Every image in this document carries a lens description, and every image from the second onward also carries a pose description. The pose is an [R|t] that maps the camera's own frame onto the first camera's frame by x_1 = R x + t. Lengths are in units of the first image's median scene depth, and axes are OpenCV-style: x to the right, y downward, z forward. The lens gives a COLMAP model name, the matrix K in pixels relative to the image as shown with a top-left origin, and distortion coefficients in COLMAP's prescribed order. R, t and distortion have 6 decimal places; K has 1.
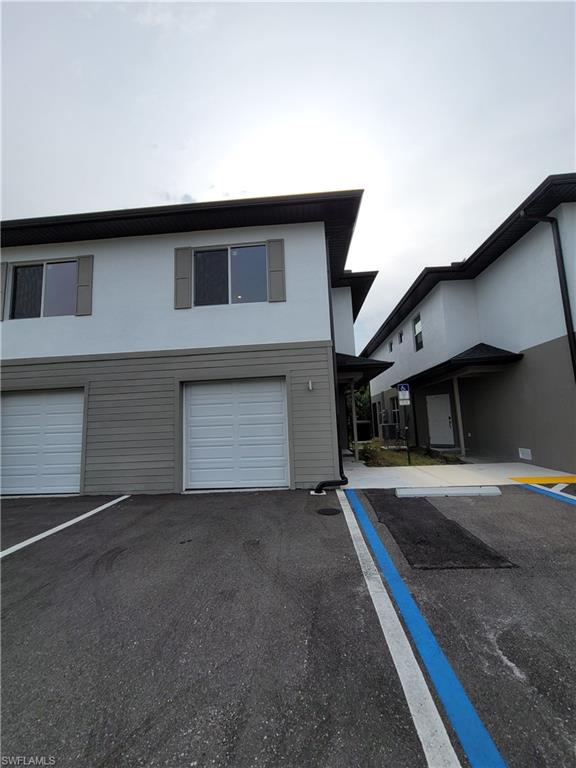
lens RADIAL K [[312.8, 0, 288.0], [0, 312.8, 384.0], [0, 0, 1]] dist [-0.000130, 0.000190]
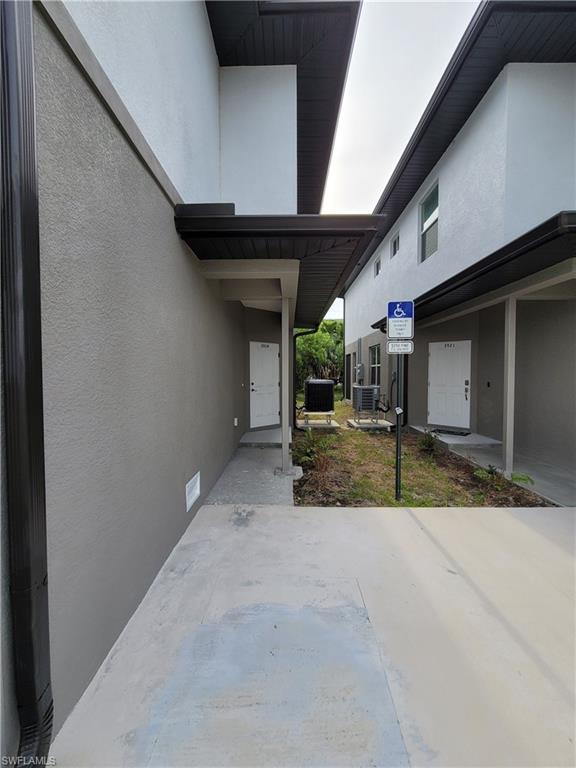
lens RADIAL K [[312.8, 0, 288.0], [0, 312.8, 384.0], [0, 0, 1]] dist [-0.000130, 0.000190]
pose [[0.997391, 0.038914, 0.060796, 0.134296], [-0.047923, 0.986819, 0.154567, 0.033127], [-0.053980, -0.157078, 0.986110, 0.391593]]
